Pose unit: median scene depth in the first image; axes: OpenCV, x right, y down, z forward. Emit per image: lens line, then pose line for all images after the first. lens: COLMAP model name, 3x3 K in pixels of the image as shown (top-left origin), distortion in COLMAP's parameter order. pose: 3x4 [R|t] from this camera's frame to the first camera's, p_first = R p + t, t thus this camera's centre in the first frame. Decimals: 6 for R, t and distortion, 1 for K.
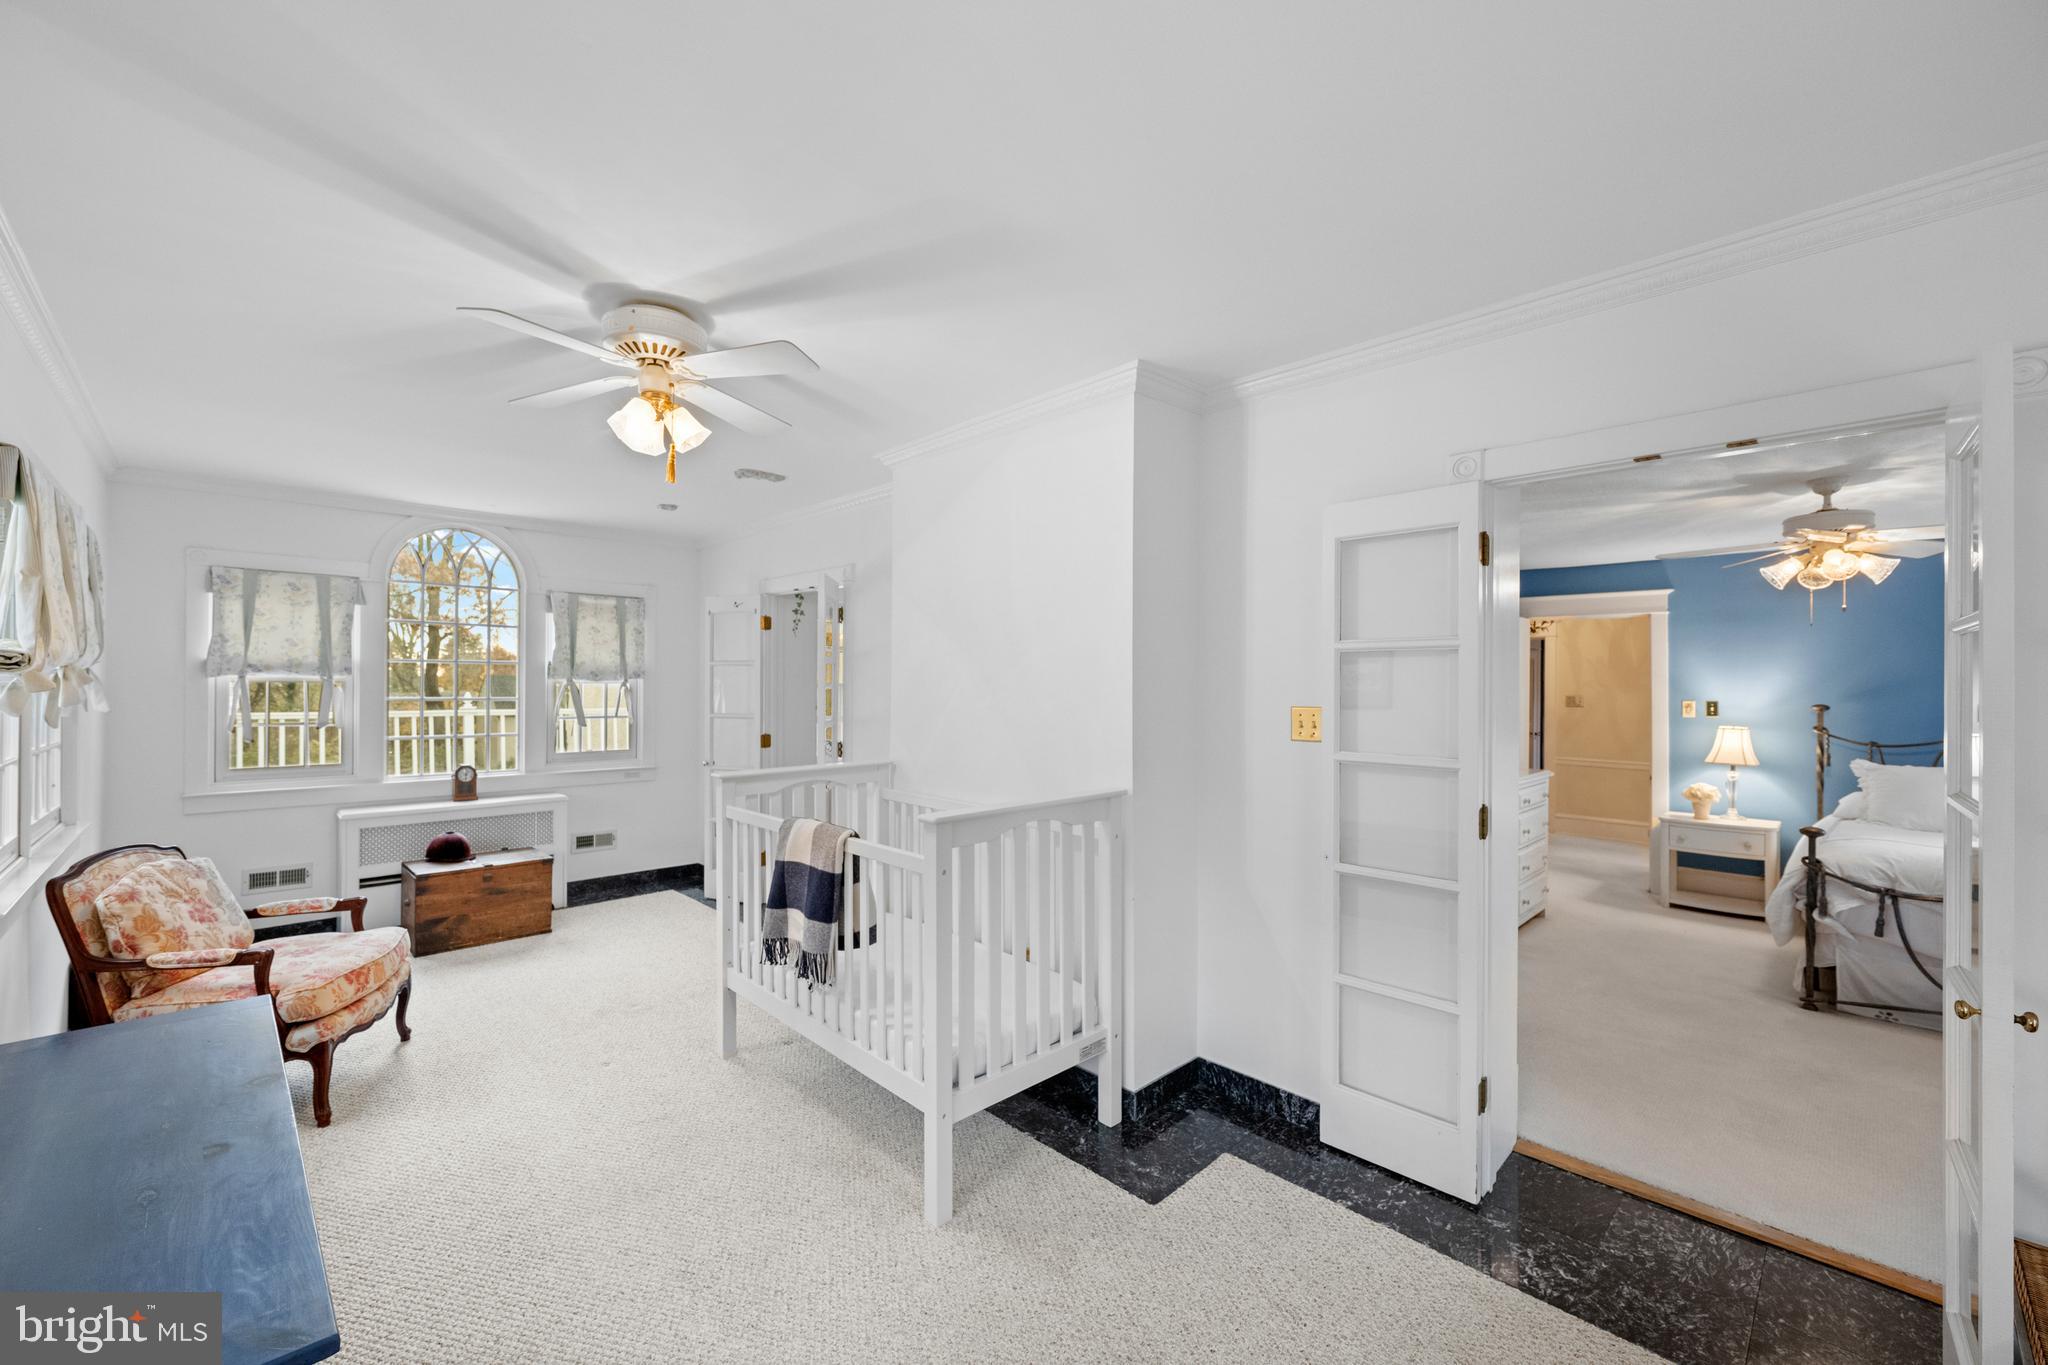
lens RADIAL K [[815.3, 0, 1019.7], [0, 815.3, 689.3], [0, 0, 1]] dist [0.003745, -0.000694]
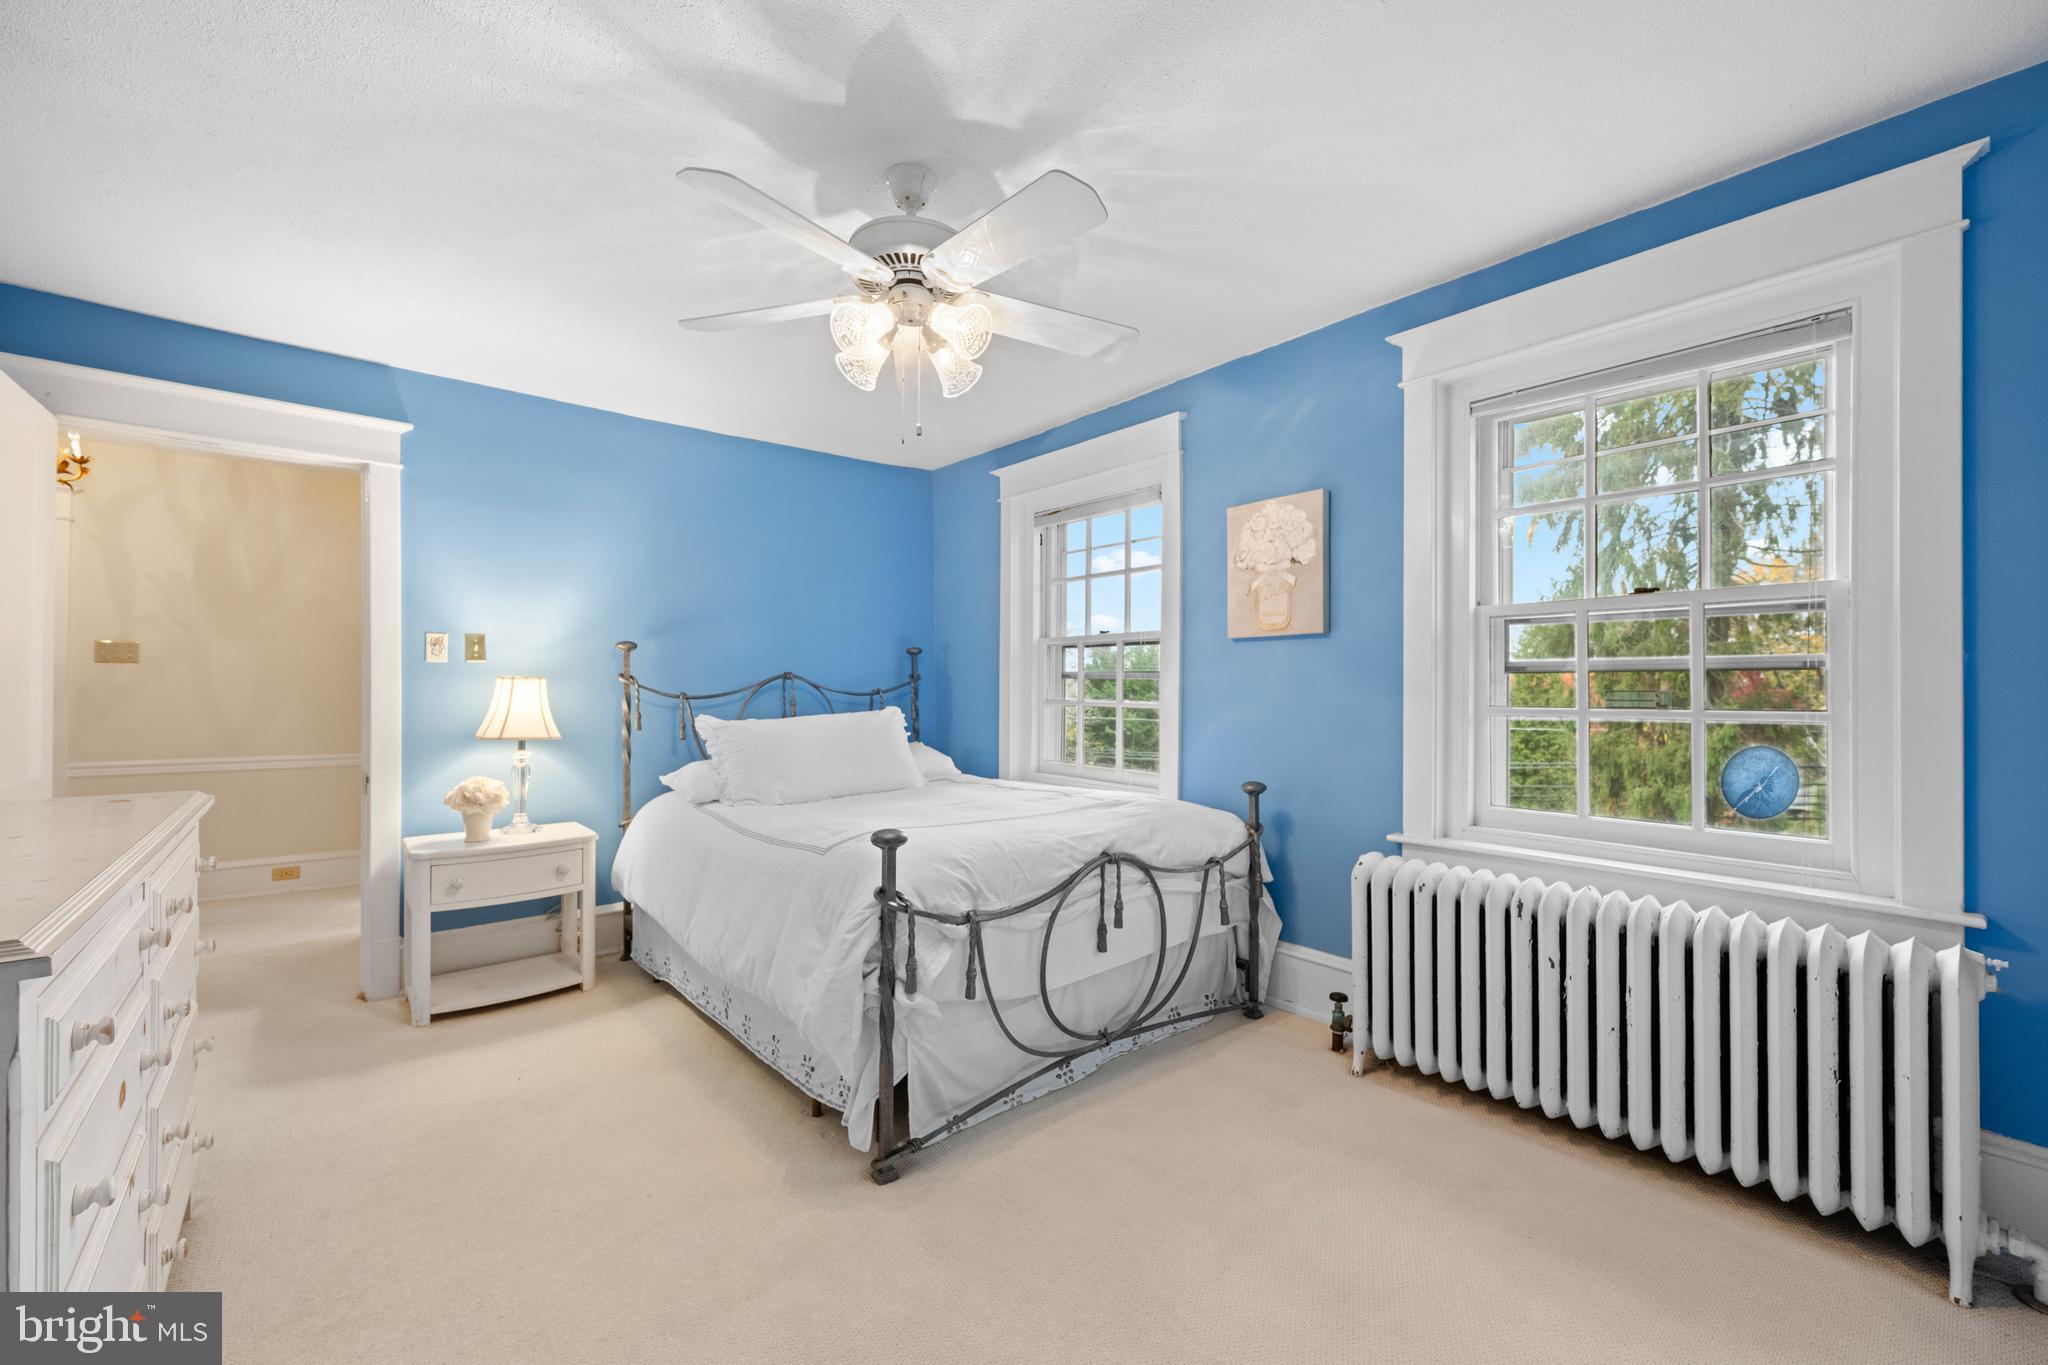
lens RADIAL K [[815.3, 0, 1020.3], [0, 815.3, 681.2], [0, 0, 1]] dist [0.003745, -0.000694]
pose [[0.069152, -0.005174, 0.997593, 0.307905], [0.001263, 0.999986, 0.005099, 0.047708], [-0.997605, 0.000907, 0.069158, 0.599602]]
